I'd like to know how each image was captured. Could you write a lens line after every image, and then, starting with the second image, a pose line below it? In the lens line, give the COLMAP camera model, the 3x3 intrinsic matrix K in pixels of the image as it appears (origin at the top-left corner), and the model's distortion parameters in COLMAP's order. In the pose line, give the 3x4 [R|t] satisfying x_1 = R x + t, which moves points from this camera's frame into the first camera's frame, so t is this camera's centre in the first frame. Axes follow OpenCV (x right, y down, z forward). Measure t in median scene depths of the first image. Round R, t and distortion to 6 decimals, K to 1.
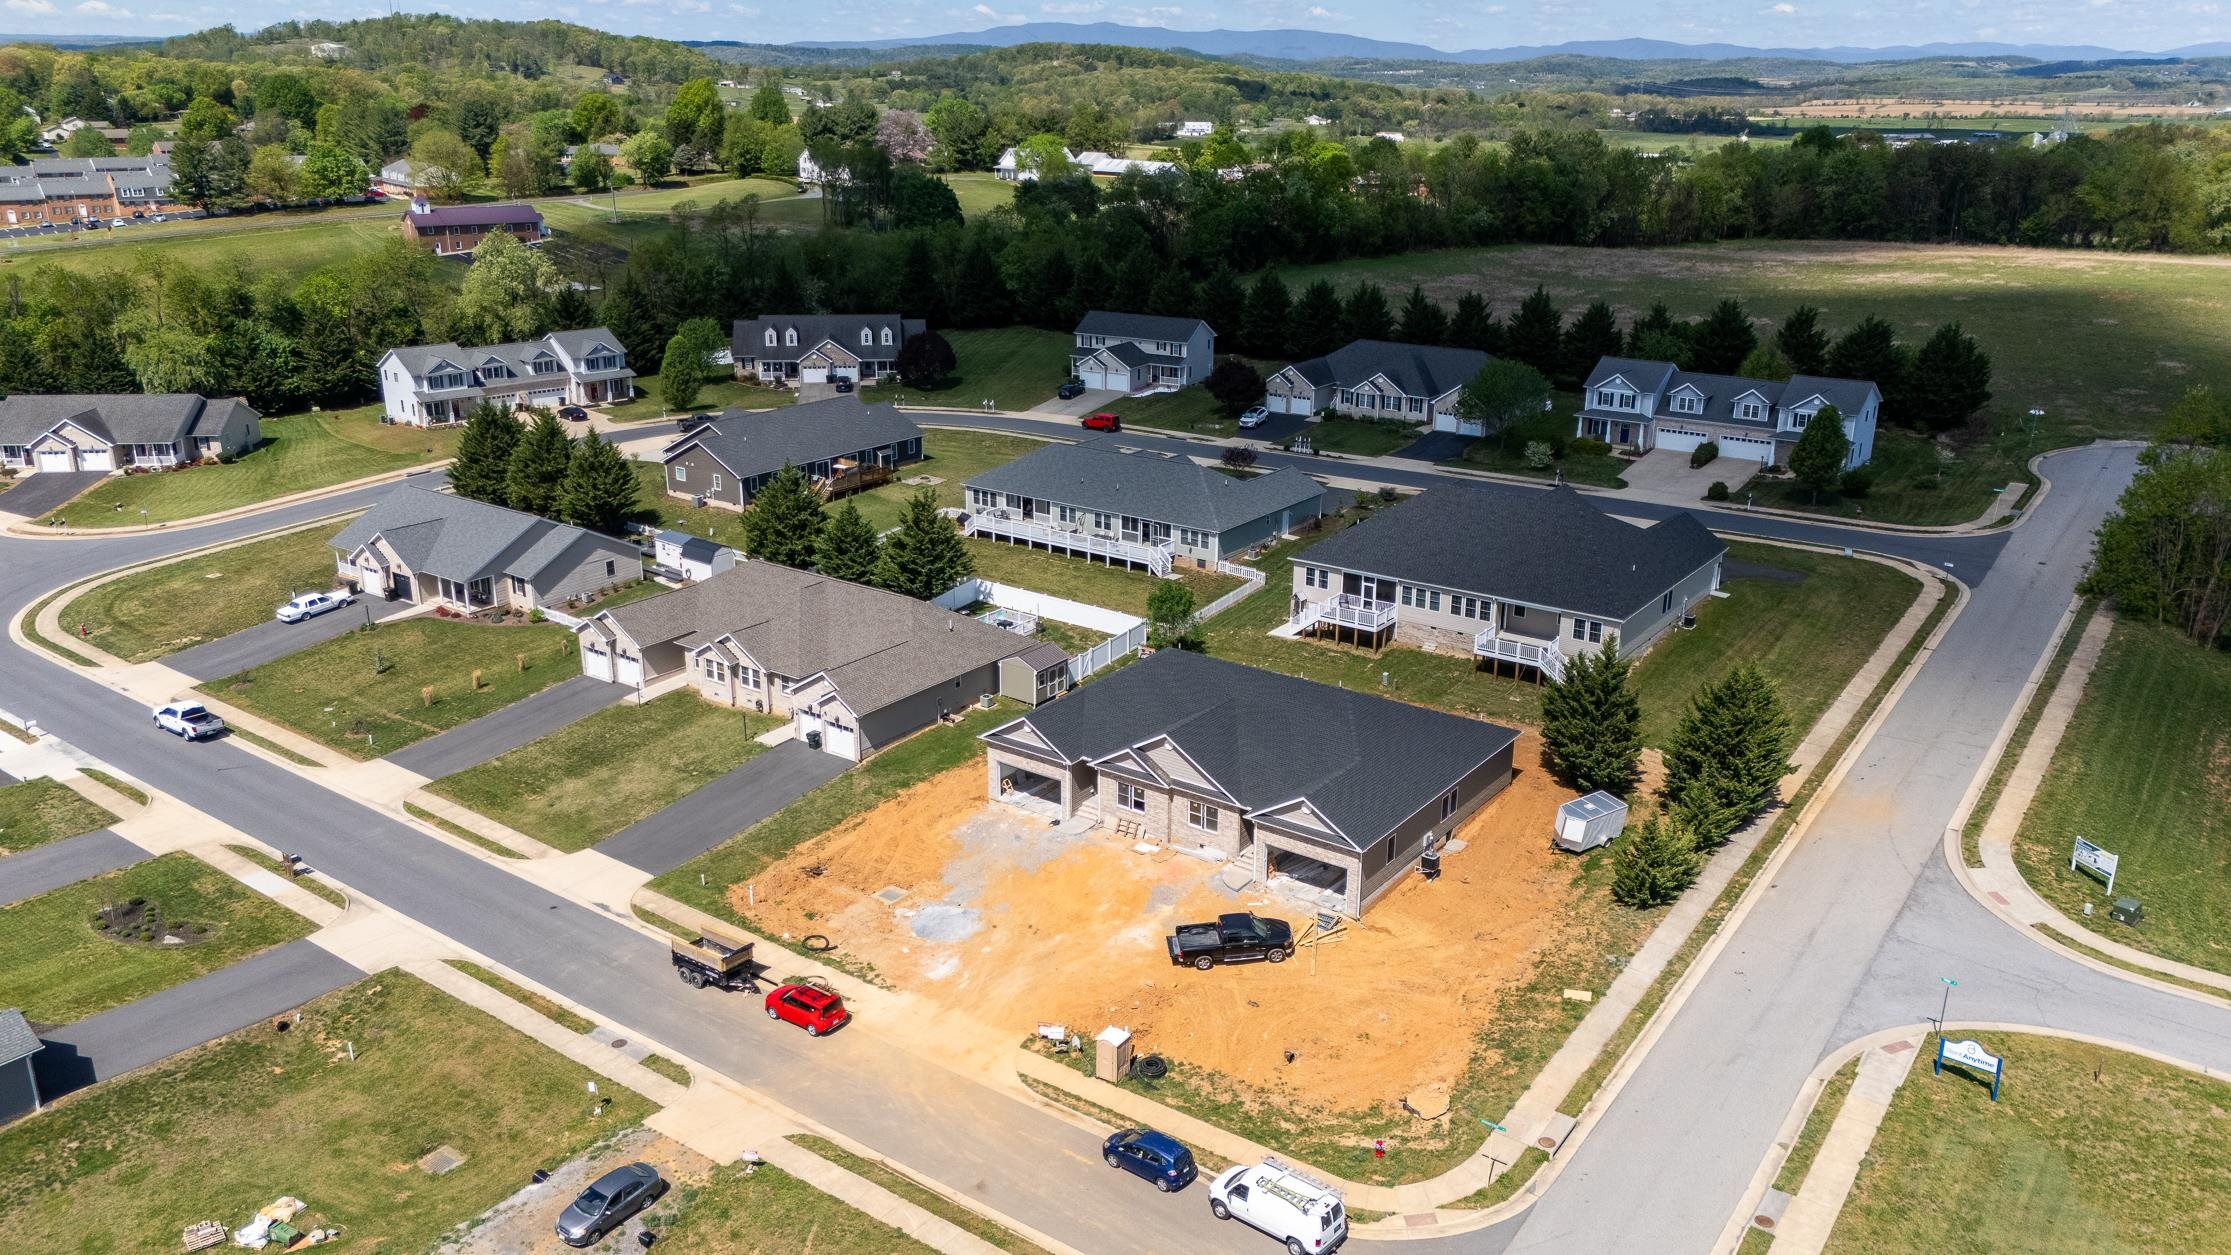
lens RADIAL K [[1629.6, 0, 1121.5], [0, 1629.6, 625.6], [0, 0, 1]] dist [0.112217, -0.135244]
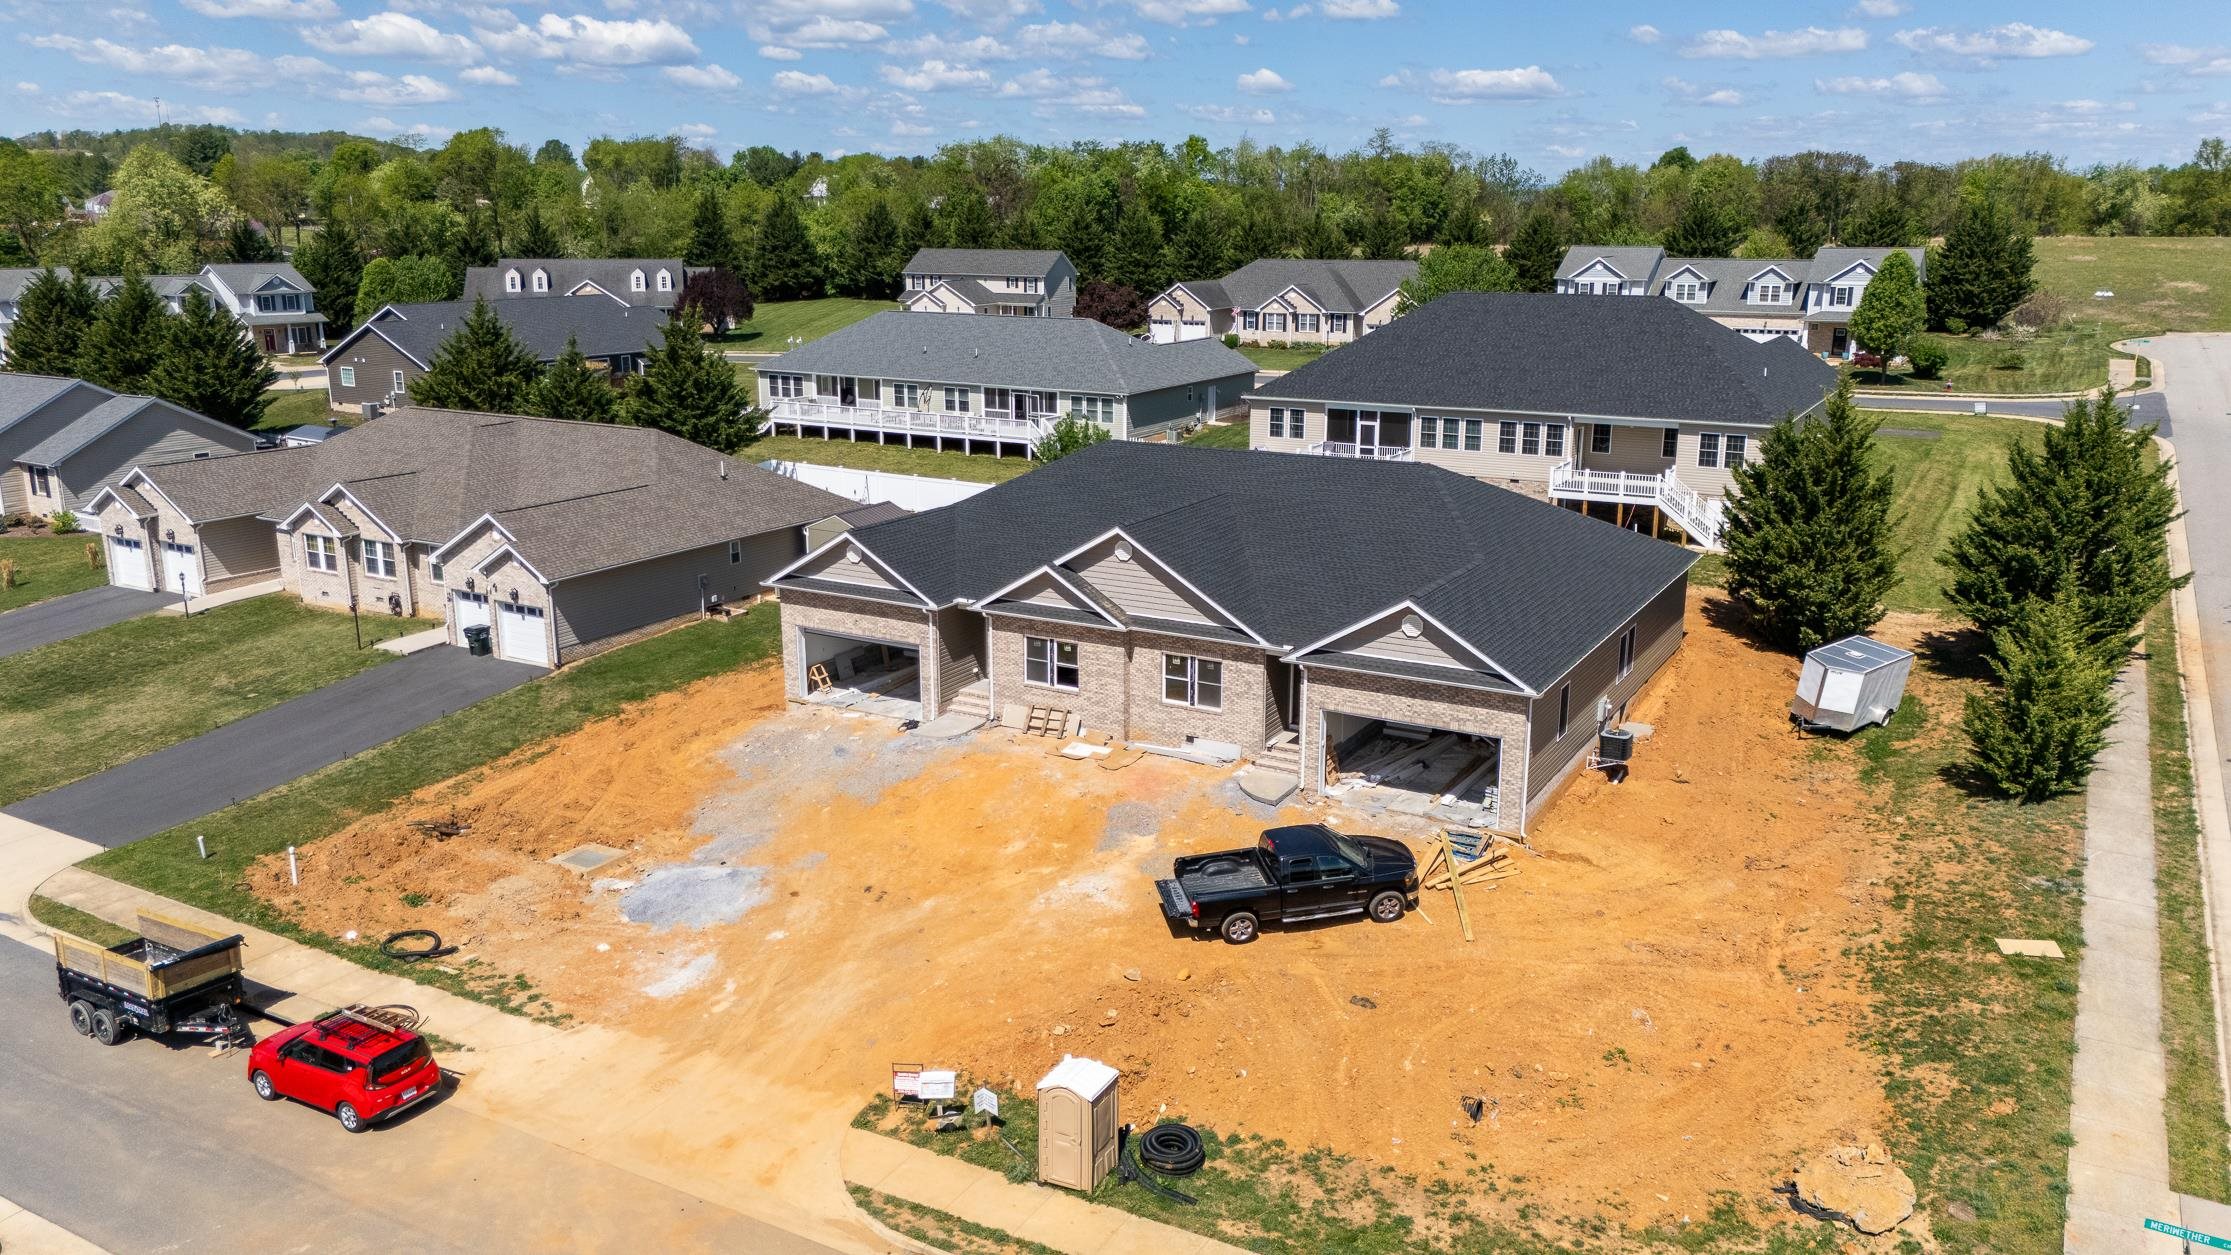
lens RADIAL K [[1635.6, 0, 1119.6], [0, 1635.6, 626.9], [0, 0, 1]] dist [0.077873, -0.075693]
pose [[0.994172, -0.028733, 0.103904, -0.026536], [0.036286, 0.996777, -0.071551, 0.127978], [-0.101514, 0.074904, 0.992010, 0.443611]]
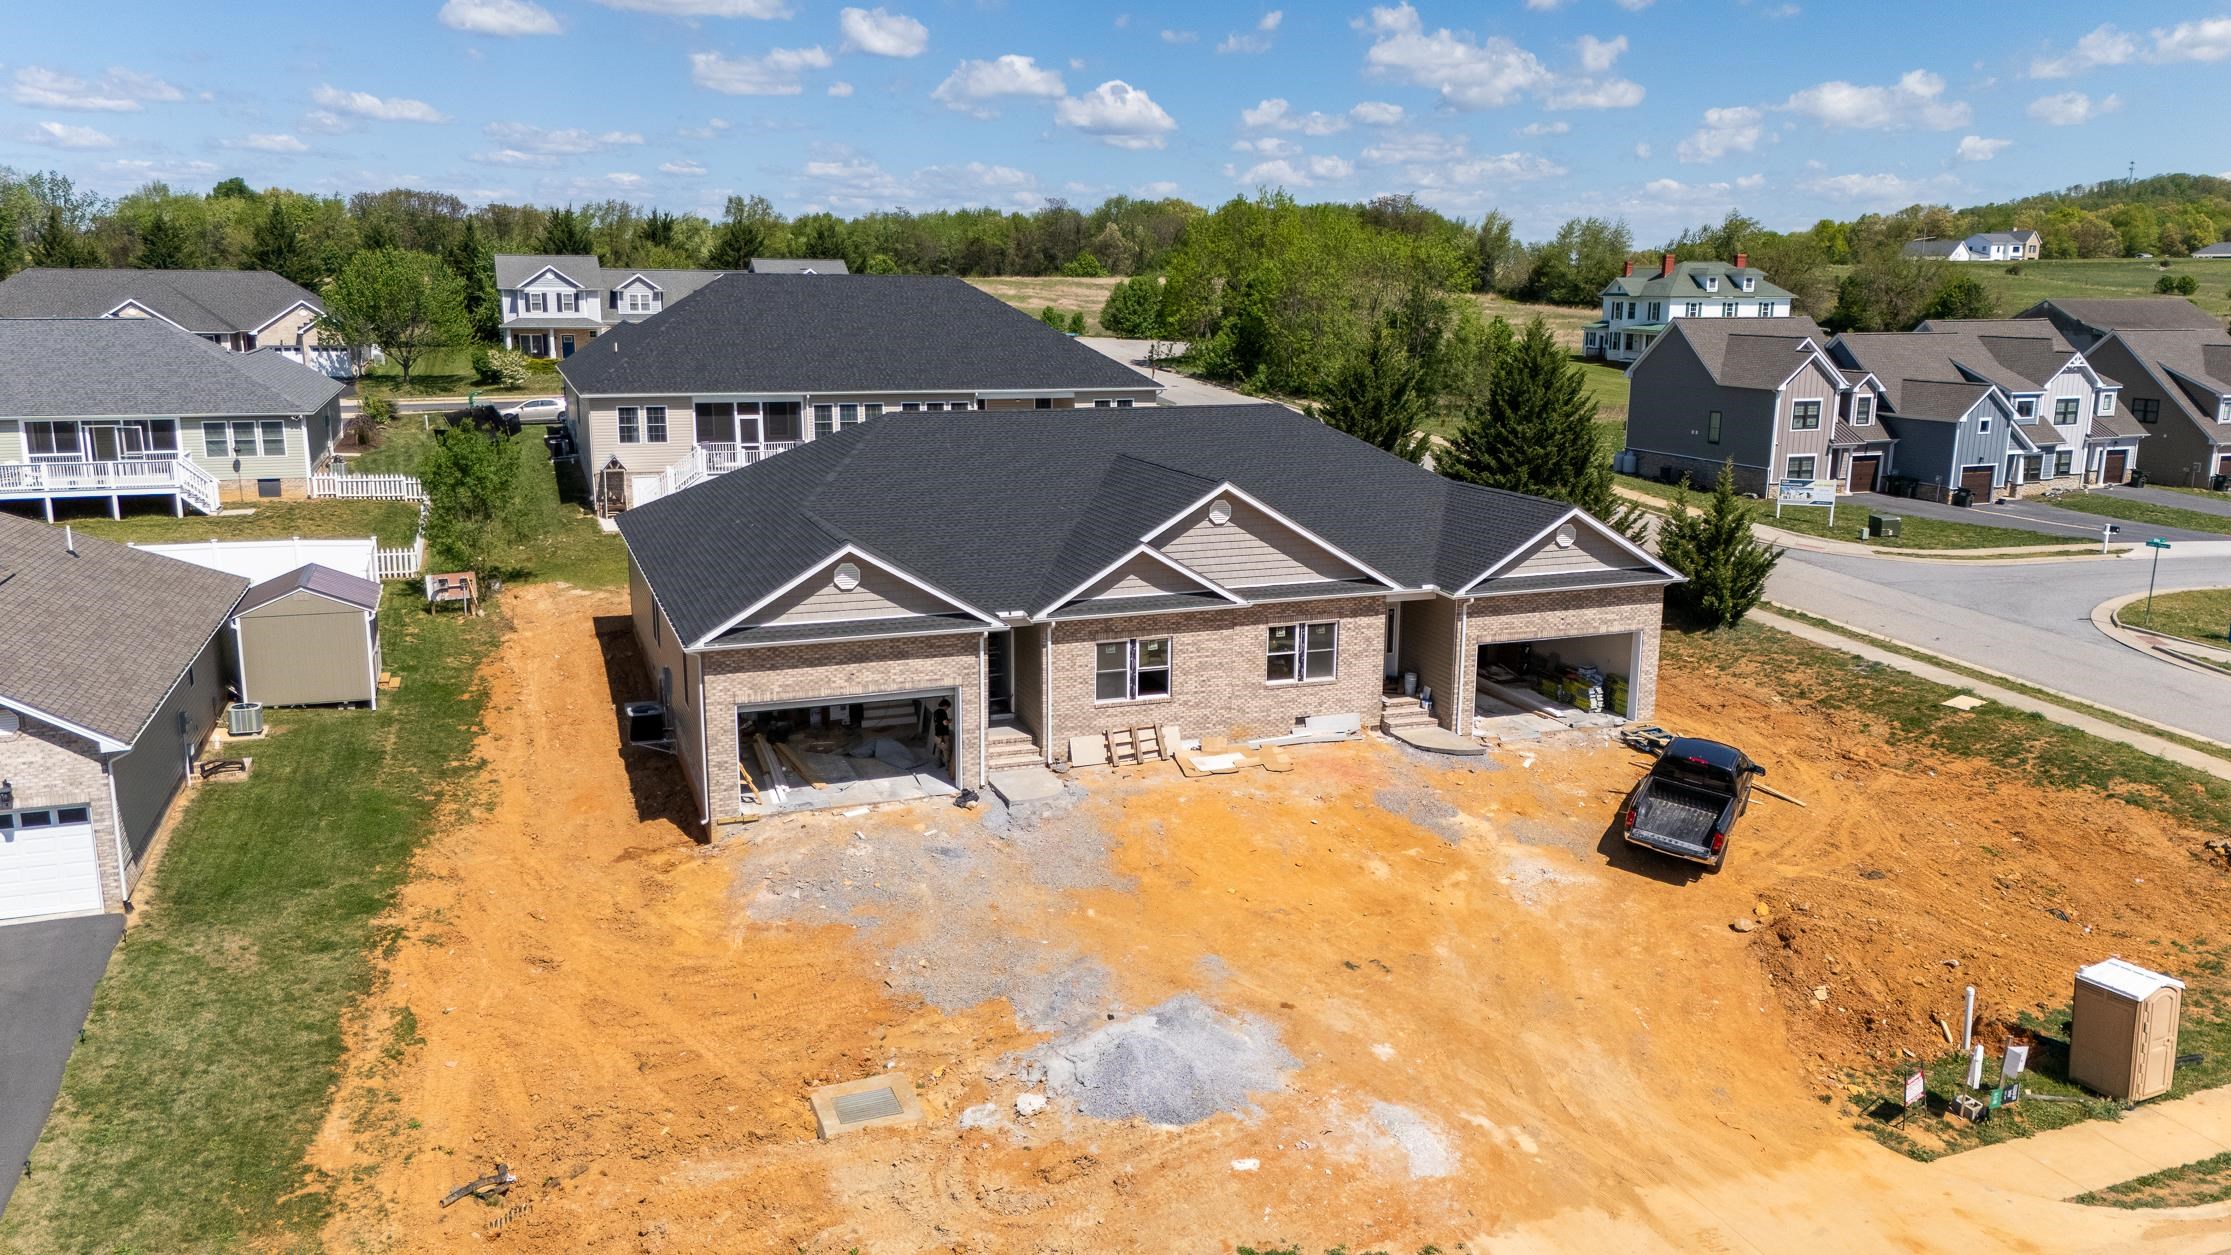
lens RADIAL K [[1639.9, 0, 1119.4], [0, 1639.9, 627.1], [0, 0, 1]] dist [0.060264, -0.044419]
pose [[0.548553, -0.174558, 0.817692, -0.329329], [0.259242, 0.965277, 0.032151, 0.077077], [-0.794911, 0.194344, 0.574758, 0.726965]]
